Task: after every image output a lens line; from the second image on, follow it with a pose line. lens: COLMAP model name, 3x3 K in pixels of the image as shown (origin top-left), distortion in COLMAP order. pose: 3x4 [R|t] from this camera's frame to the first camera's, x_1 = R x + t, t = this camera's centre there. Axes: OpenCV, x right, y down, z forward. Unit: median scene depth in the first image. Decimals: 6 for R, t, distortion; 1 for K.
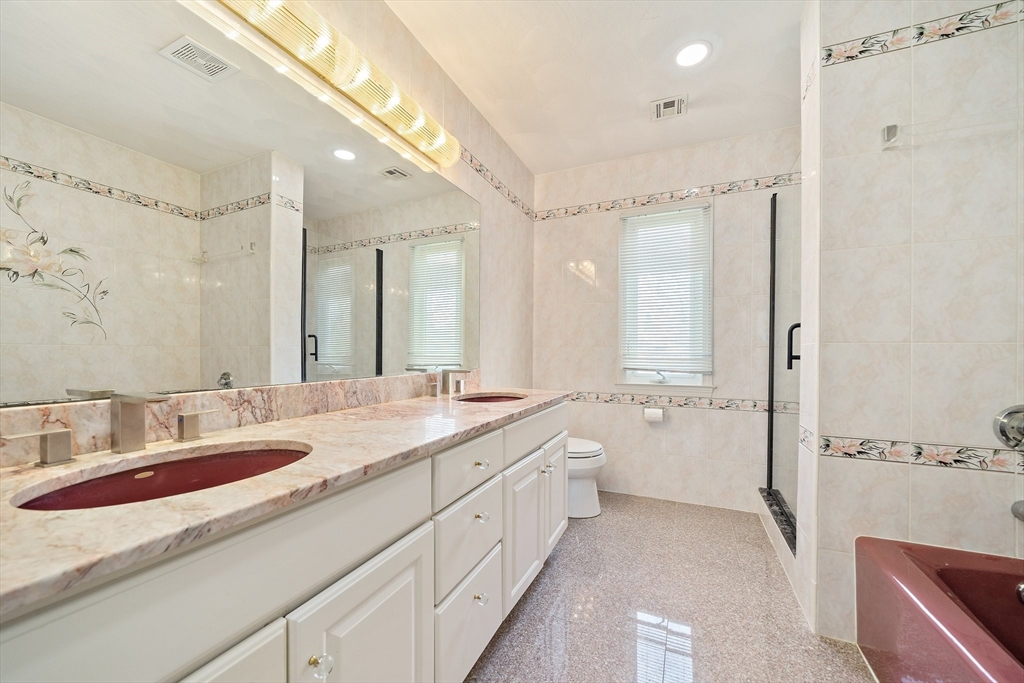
lens RADIAL K [[378.8, 0, 511.0], [0, 378.8, 349.7], [0, 0, 1]] dist [-0.001091, -0.000149]
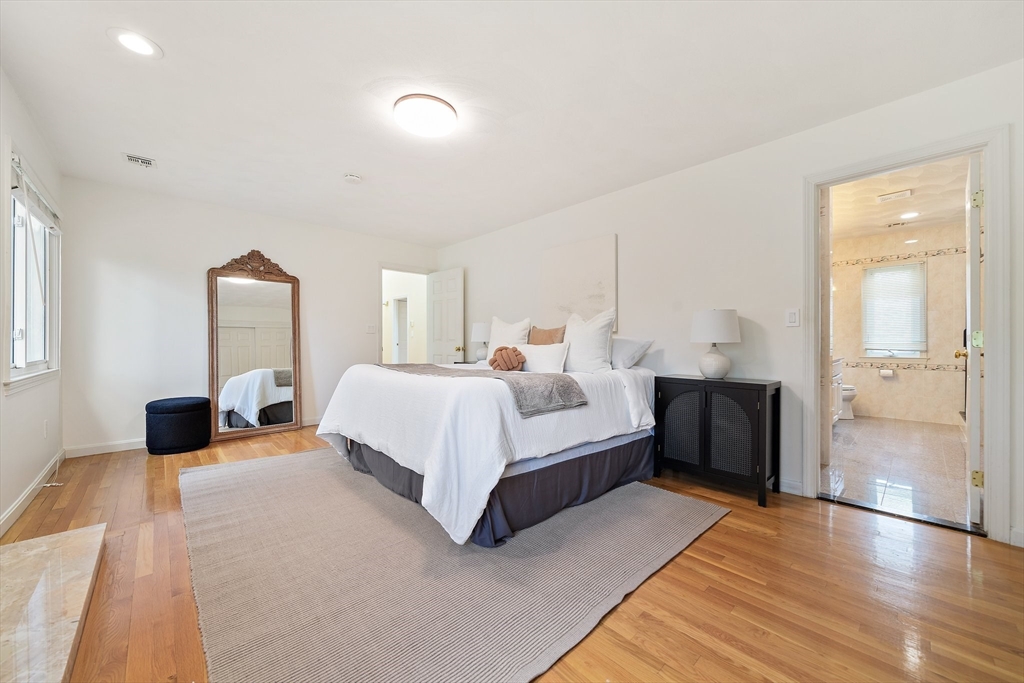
lens RADIAL K [[378.8, 0, 515.2], [0, 378.8, 338.8], [0, 0, 1]] dist [-0.001091, -0.000149]
pose [[0.927511, -0.007248, -0.373725, -0.646839], [0.007097, 0.999973, -0.001781, -0.010485], [0.373728, -0.001000, 0.927538, -1.470972]]
